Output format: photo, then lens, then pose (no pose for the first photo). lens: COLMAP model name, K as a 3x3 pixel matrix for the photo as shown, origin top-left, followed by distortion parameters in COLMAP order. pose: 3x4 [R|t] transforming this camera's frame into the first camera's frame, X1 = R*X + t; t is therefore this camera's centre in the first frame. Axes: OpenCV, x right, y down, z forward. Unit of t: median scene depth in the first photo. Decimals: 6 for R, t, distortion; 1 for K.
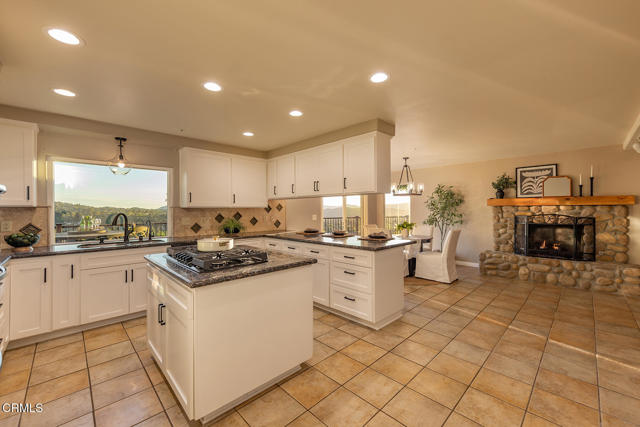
lens RADIAL K [[261.8, 0, 319.5], [0, 261.8, 213.9], [0, 0, 1]] dist [0.000925, 0.000026]
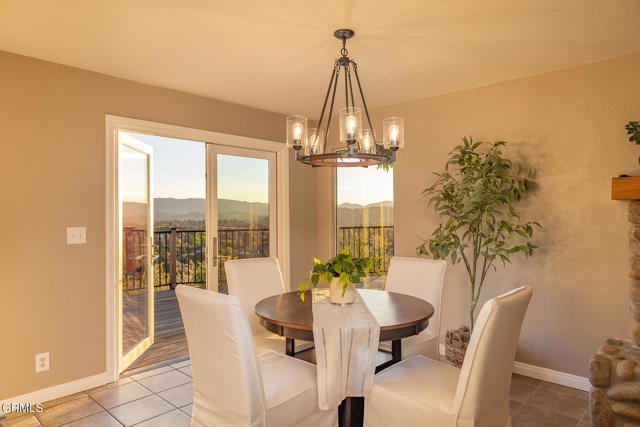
lens RADIAL K [[411.2, 0, 322.0], [0, 411.2, 211.3], [0, 0, 1]] dist [0.001890, 0.001213]
pose [[0.998973, 0.001733, 0.045285, 0.255006], [-0.001268, 0.999946, -0.010279, -0.010622], [-0.045300, 0.010211, 0.998921, 0.490414]]
